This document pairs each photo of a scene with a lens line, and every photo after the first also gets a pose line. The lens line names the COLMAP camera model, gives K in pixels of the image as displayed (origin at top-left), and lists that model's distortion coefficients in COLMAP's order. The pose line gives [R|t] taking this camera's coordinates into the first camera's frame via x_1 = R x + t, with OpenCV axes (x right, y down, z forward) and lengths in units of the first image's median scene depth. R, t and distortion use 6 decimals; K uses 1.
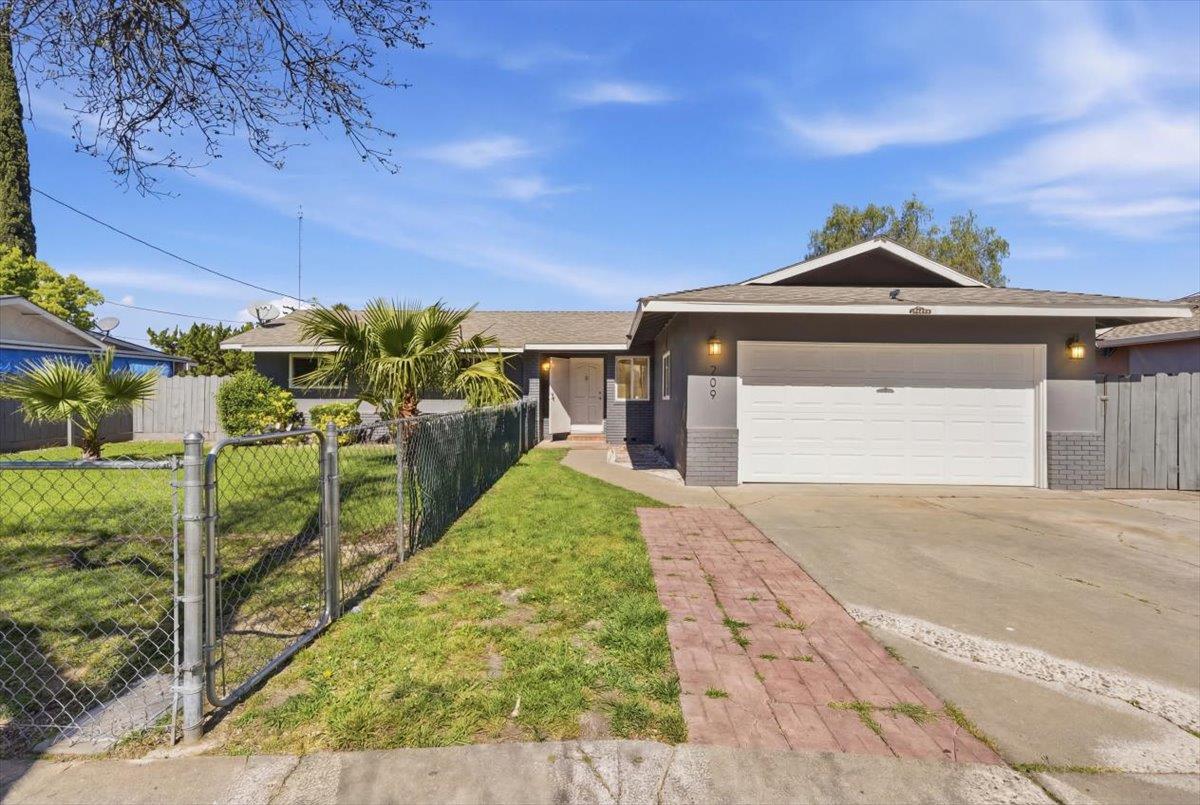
lens RADIAL K [[532.8, 0, 600.8], [0, 532.8, 399.0], [0, 0, 1]] dist [-0.009585, 0.002140]
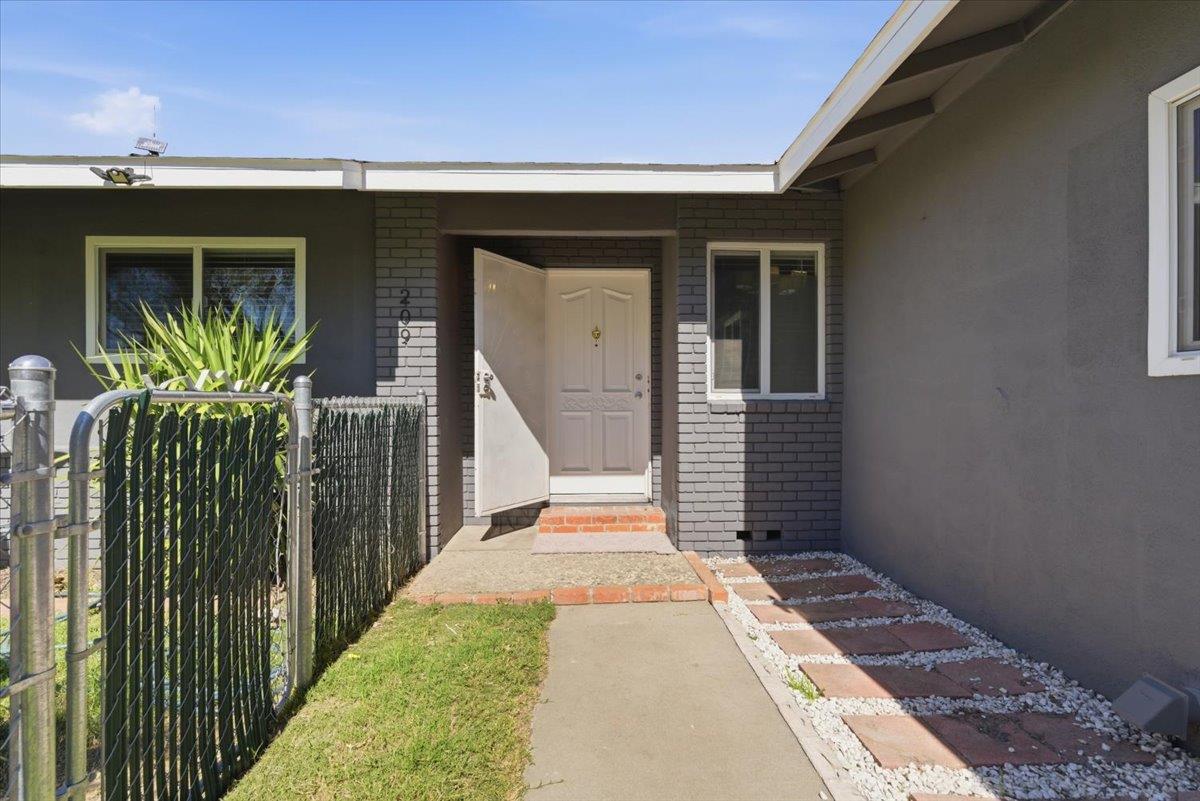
lens RADIAL K [[532.8, 0, 599.6], [0, 532.8, 402.8], [0, 0, 1]] dist [-0.009585, 0.002140]
pose [[0.999191, -0.006612, 0.039661, -0.040419], [0.006840, 0.999961, -0.005609, 0.005861], [-0.039622, 0.005876, 0.999197, 0.704563]]
